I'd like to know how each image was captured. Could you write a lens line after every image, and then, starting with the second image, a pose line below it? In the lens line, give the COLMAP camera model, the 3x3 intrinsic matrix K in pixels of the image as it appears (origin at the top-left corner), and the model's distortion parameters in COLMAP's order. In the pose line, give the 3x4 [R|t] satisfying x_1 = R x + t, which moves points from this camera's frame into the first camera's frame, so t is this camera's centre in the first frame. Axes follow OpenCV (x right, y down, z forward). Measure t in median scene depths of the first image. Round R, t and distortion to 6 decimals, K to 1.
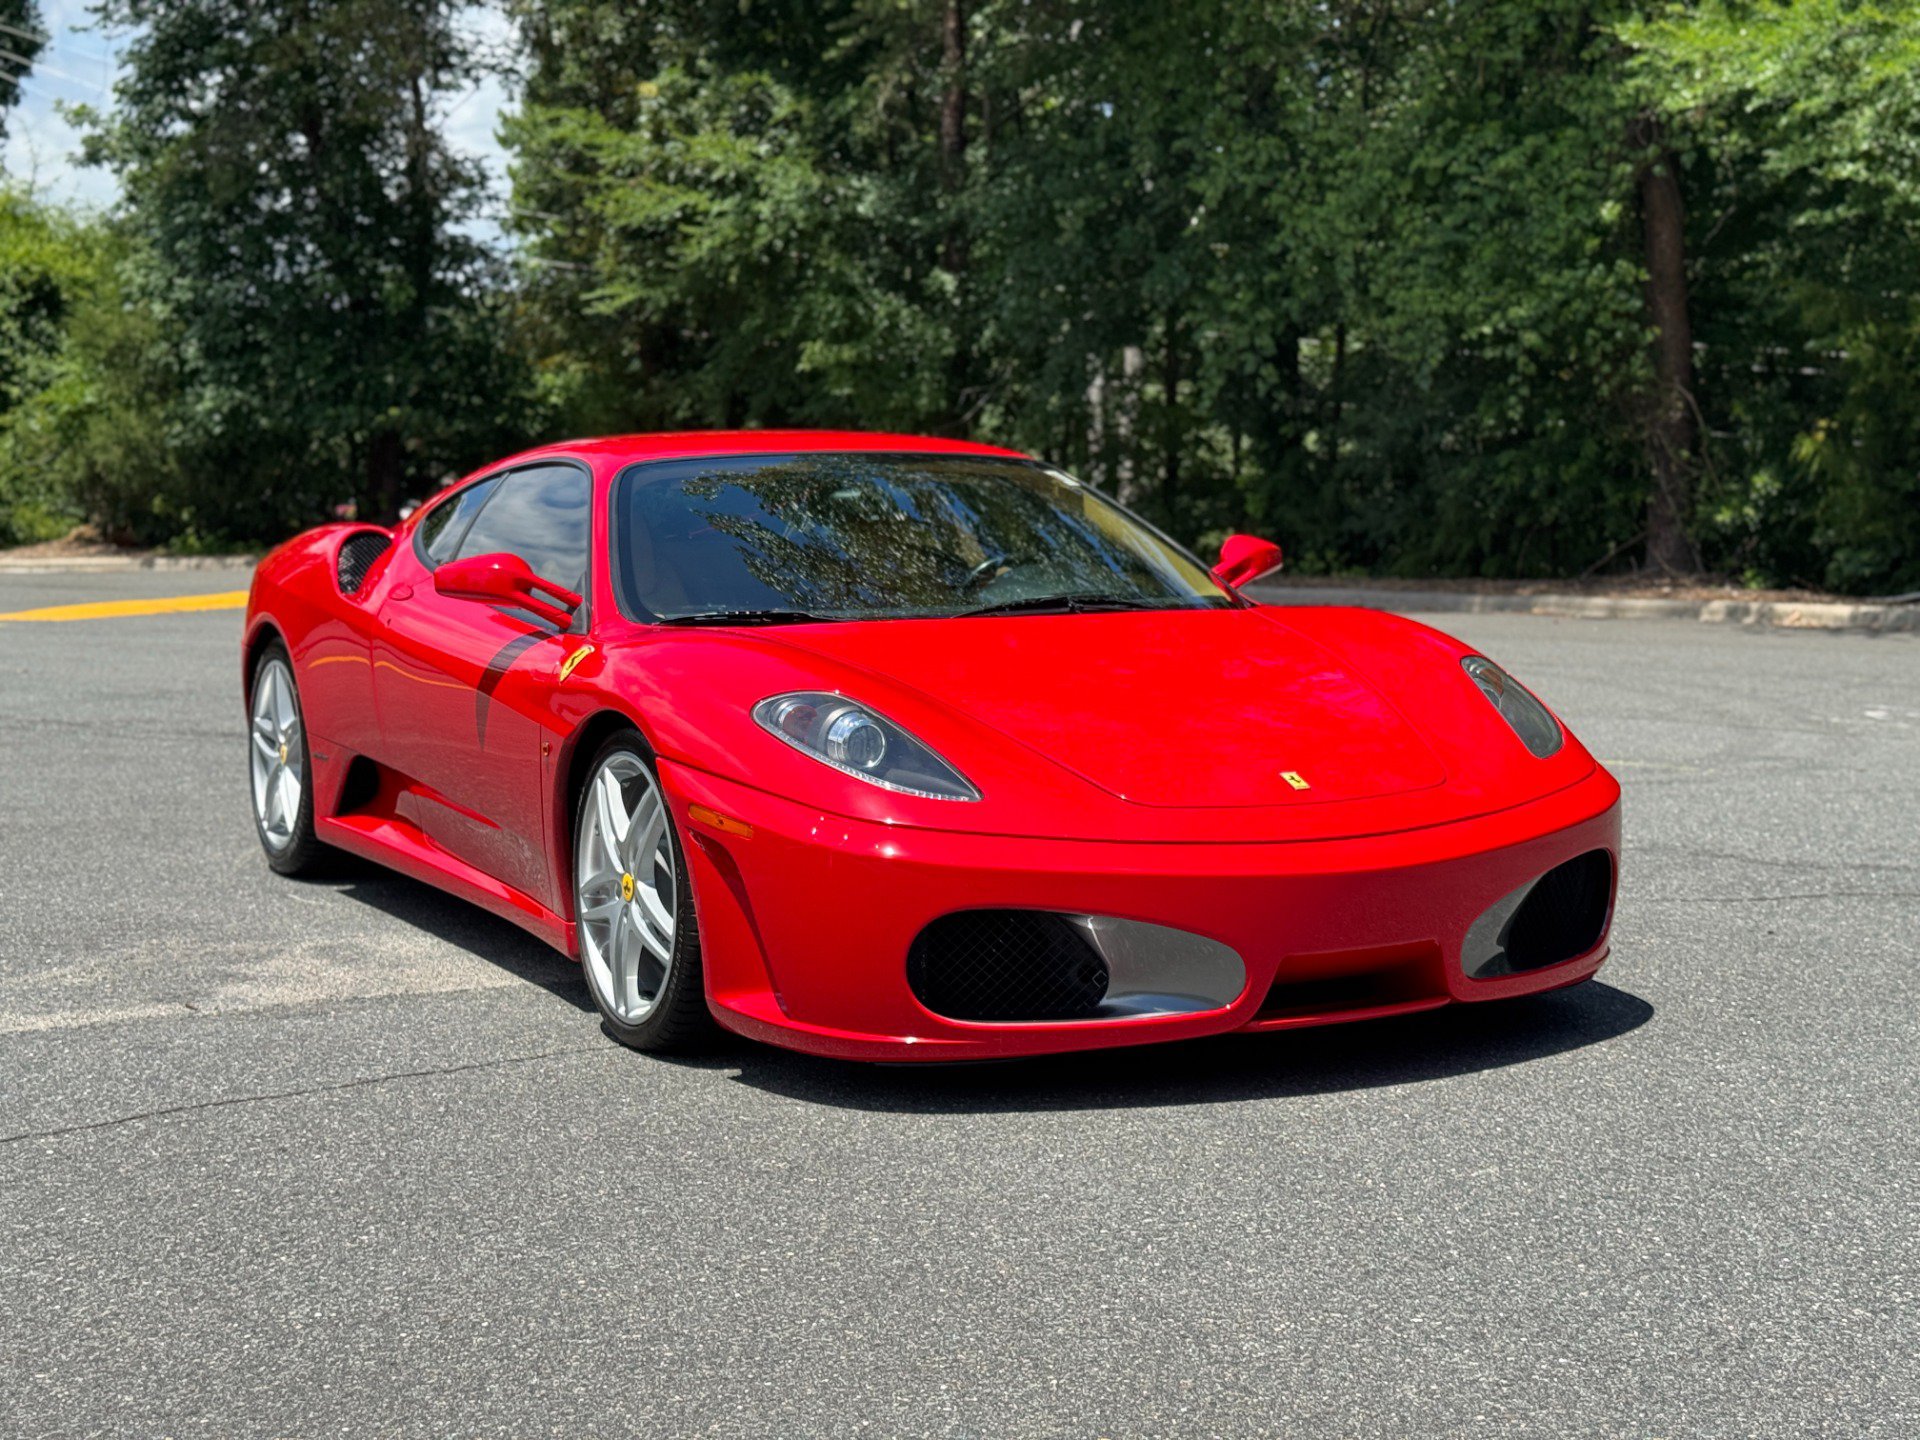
lens RADIAL K [[2685.1, 0, 954.1], [0, 2685.1, 711.5], [0, 0, 1]] dist [0.193639, -0.419295]
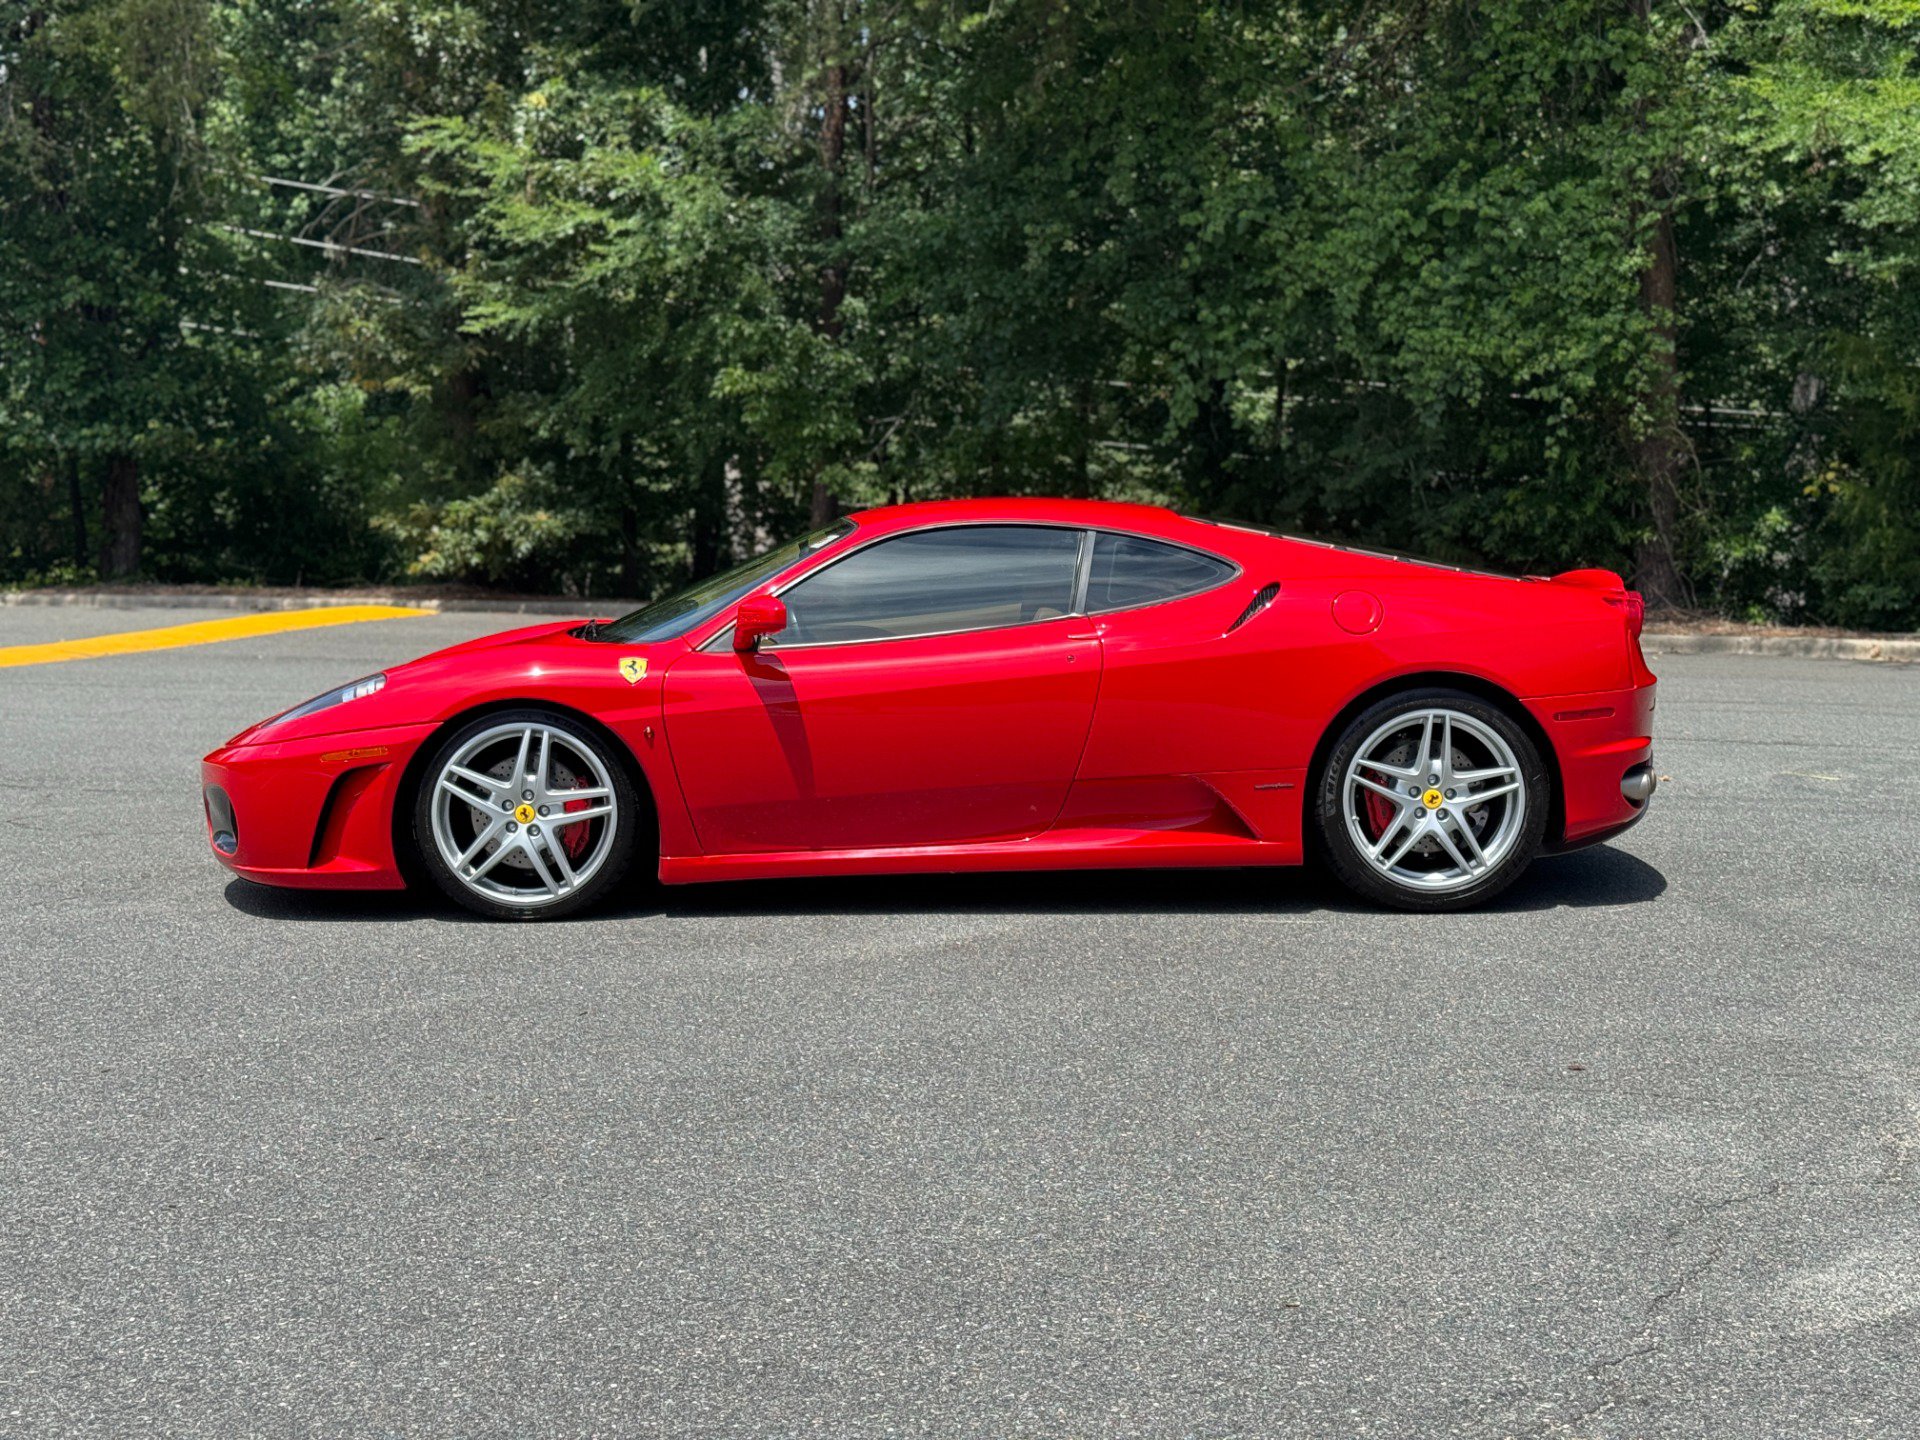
lens RADIAL K [[2685.1, 0, 954.1], [0, 2685.1, 711.5], [0, 0, 1]] dist [0.193639, -0.419295]
pose [[0.972324, -0.013170, 0.233267, -0.196541], [0.015033, 0.999868, -0.006211, -0.007852], [-0.233154, 0.009546, 0.972393, 0.048301]]
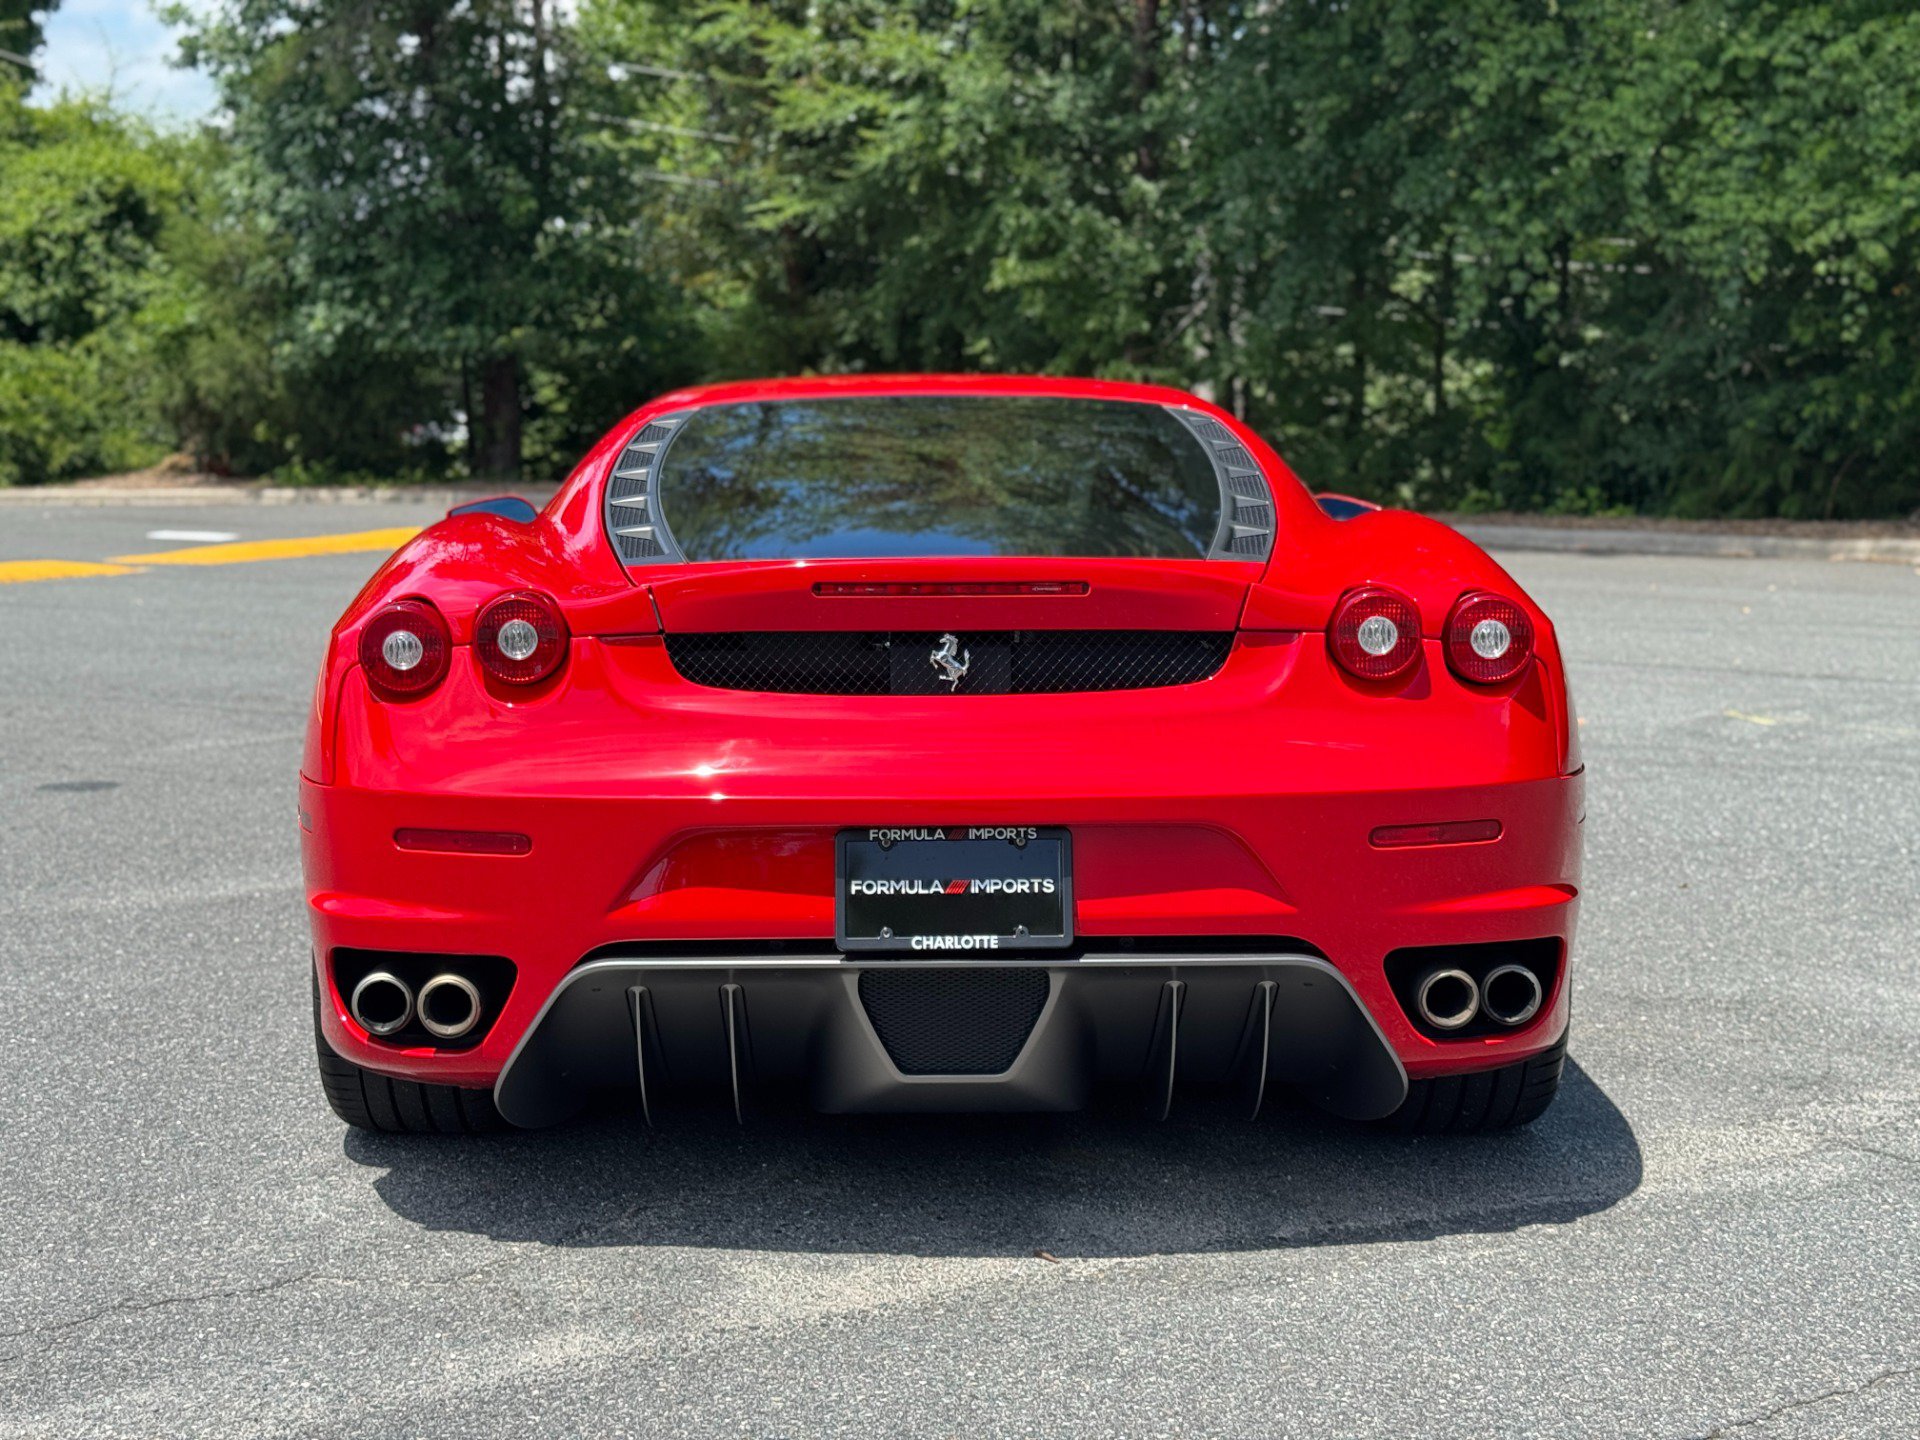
lens RADIAL K [[2685.1, 0, 954.1], [0, 2685.1, 711.5], [0, 0, 1]] dist [0.193639, -0.419295]
pose [[0.999996, 0.002317, -0.001770, -0.066338], [-0.002265, 0.999588, 0.028596, -0.009057], [0.001836, -0.028591, 0.999589, 0.078235]]
